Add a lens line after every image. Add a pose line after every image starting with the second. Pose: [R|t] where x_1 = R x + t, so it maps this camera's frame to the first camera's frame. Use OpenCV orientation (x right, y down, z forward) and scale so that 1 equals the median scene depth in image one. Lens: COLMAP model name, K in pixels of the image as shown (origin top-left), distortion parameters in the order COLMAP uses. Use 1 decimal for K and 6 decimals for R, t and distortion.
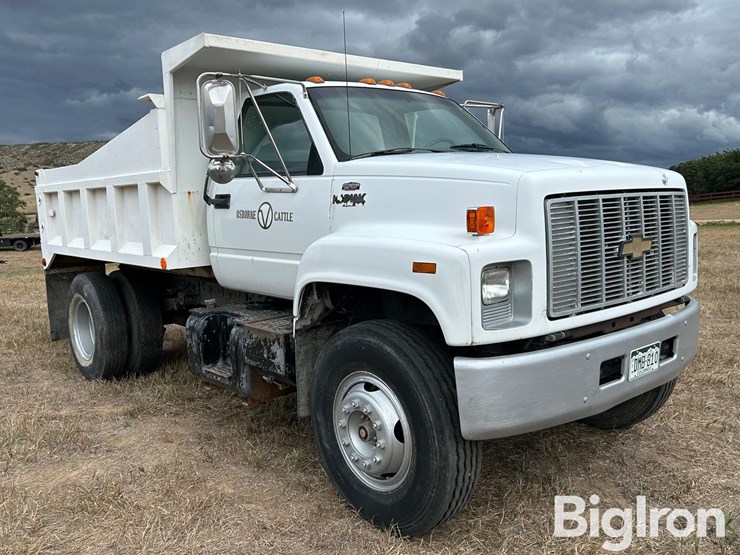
lens RADIAL K [[640.9, 0, 369.3], [0, 640.9, 282.2], [0, 0, 1]] dist [0.088347, -0.138917]
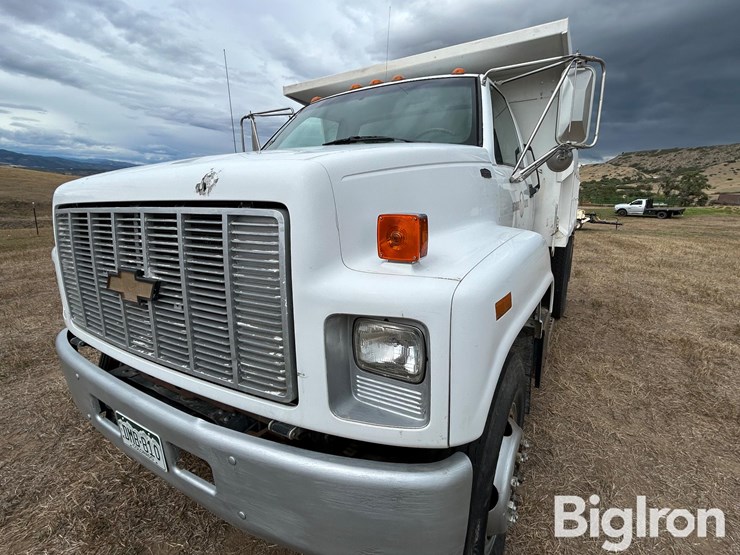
lens RADIAL K [[357.8, 0, 371.5], [0, 357.8, 276.2], [0, 0, 1]] dist [-0.000994, -0.000137]
pose [[0.317527, 0.234085, -0.918902, 0.853657], [-0.116104, 0.971357, 0.207328, -0.176438], [0.941114, 0.040856, 0.335611, 1.129479]]
